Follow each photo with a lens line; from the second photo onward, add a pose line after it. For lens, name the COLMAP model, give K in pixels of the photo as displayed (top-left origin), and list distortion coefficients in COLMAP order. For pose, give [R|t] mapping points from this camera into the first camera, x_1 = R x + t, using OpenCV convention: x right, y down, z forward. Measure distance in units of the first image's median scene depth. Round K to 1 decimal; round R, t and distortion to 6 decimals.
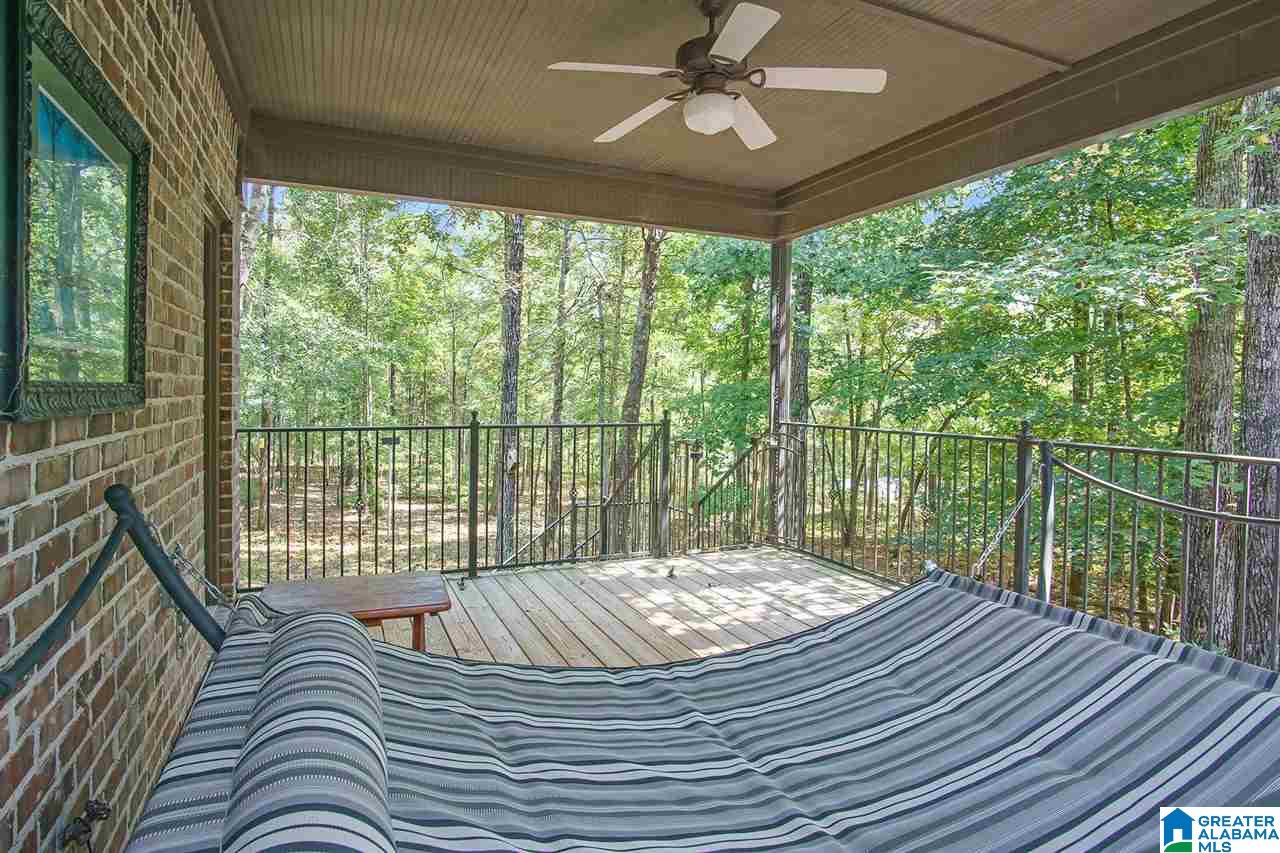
lens RADIAL K [[695.4, 0, 639.4], [0, 695.4, 419.9], [0, 0, 1]] dist [0.005151, -0.000196]
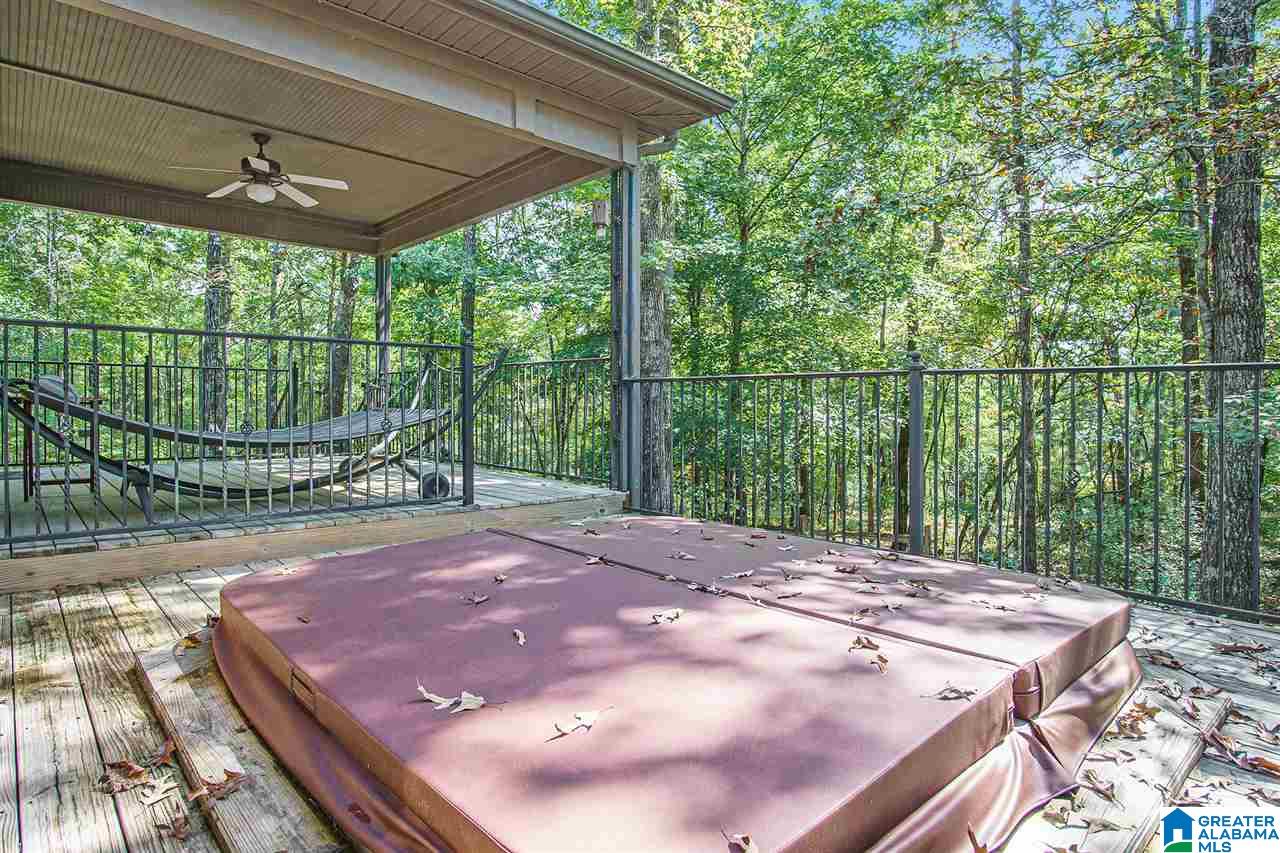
lens RADIAL K [[695.4, 0, 640.4], [0, 695.4, 420.9], [0, 0, 1]] dist [0.005151, -0.000196]
pose [[0.947882, -0.010581, 0.318446, 0.071812], [0.016662, 0.999727, -0.016377, 0.041302], [-0.318186, 0.020830, 0.947800, -0.185073]]
